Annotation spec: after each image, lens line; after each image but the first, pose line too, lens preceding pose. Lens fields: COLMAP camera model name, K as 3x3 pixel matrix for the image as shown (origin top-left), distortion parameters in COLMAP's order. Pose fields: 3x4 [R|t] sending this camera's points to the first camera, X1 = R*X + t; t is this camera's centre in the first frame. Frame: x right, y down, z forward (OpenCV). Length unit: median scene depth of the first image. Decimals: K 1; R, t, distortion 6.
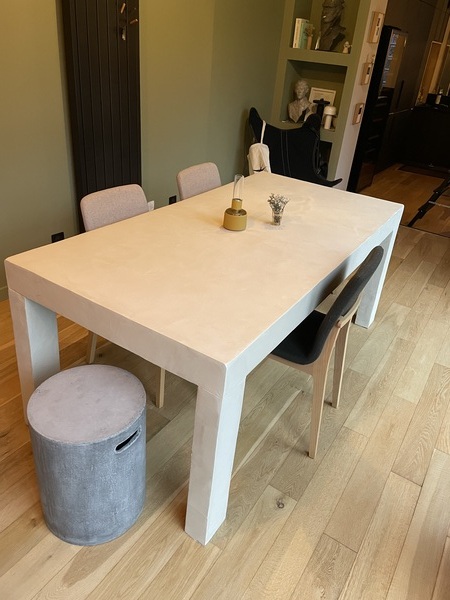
lens RADIAL K [[458.0, 0, 227.8], [0, 458.0, 297.1], [0, 0, 1]] dist [0.081712, -0.111080]
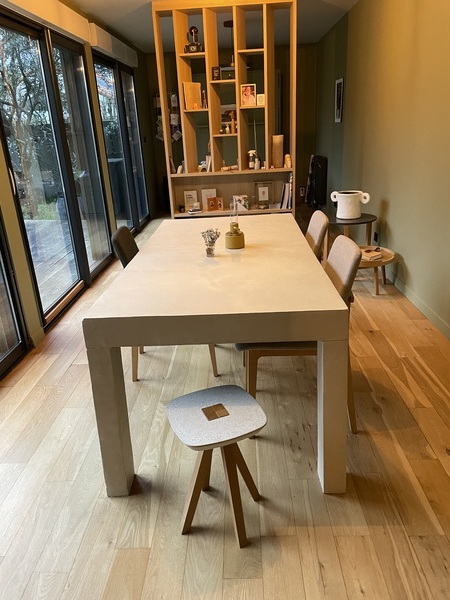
lens RADIAL K [[456.0, 0, 222.0], [0, 456.0, 299.7], [0, 0, 1]] dist [0.082658, -0.108569]
pose [[-0.862131, 0.136088, -0.488068, 0.711223], [-0.271394, 0.689401, 0.671619, -0.936100], [0.427874, 0.711482, -0.557420, 1.937428]]
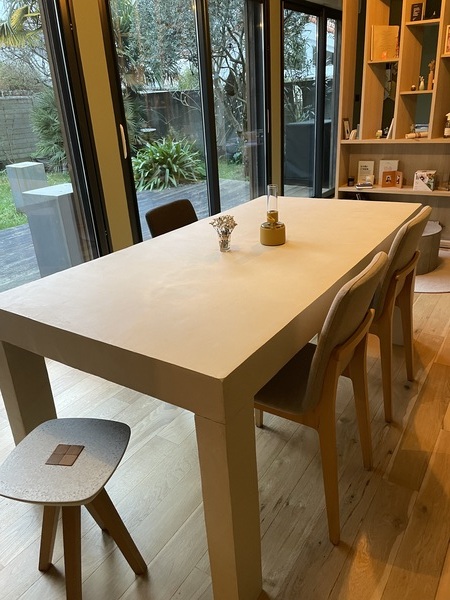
lens RADIAL K [[458.0, 0, 227.8], [0, 458.0, 297.1], [0, 0, 1]] dist [0.081712, -0.111080]
pose [[-0.999184, -0.040365, -0.001176, 0.106289], [-0.025411, 0.605846, 0.795176, -0.898999], [-0.031384, 0.794557, -0.606377, 1.825520]]
